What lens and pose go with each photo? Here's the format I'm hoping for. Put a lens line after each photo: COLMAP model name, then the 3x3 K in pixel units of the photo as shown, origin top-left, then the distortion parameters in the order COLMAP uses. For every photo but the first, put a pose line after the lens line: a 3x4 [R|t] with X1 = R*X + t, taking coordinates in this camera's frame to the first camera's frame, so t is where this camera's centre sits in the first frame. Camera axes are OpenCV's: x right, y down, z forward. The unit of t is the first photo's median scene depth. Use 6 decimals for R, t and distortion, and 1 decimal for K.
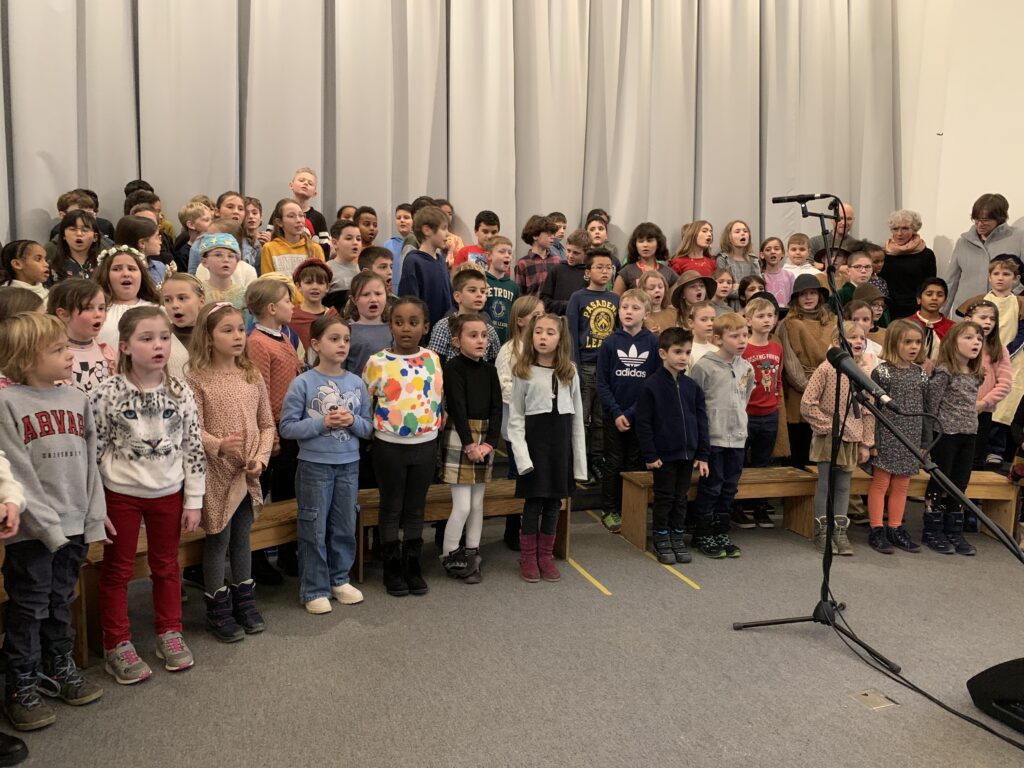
lens RADIAL K [[766.7, 0, 512.5], [0, 766.7, 388.5], [0, 0, 1]] dist [0.025049, 0.002136]
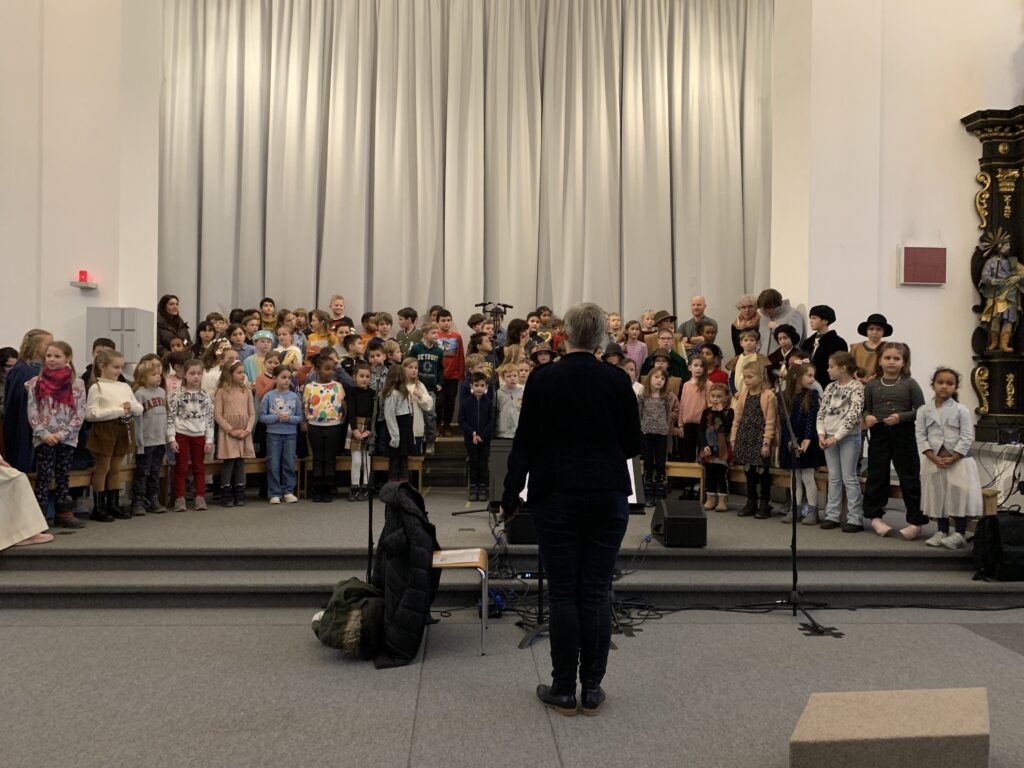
lens RADIAL K [[766.7, 0, 509.2], [0, 766.7, 380.2], [0, 0, 1]] dist [0.025049, 0.002136]
pose [[0.968395, -0.008300, -0.249285, 0.867595], [-0.020827, 0.993265, -0.113979, 0.174243], [0.248552, 0.115569, 0.961699, -0.872624]]
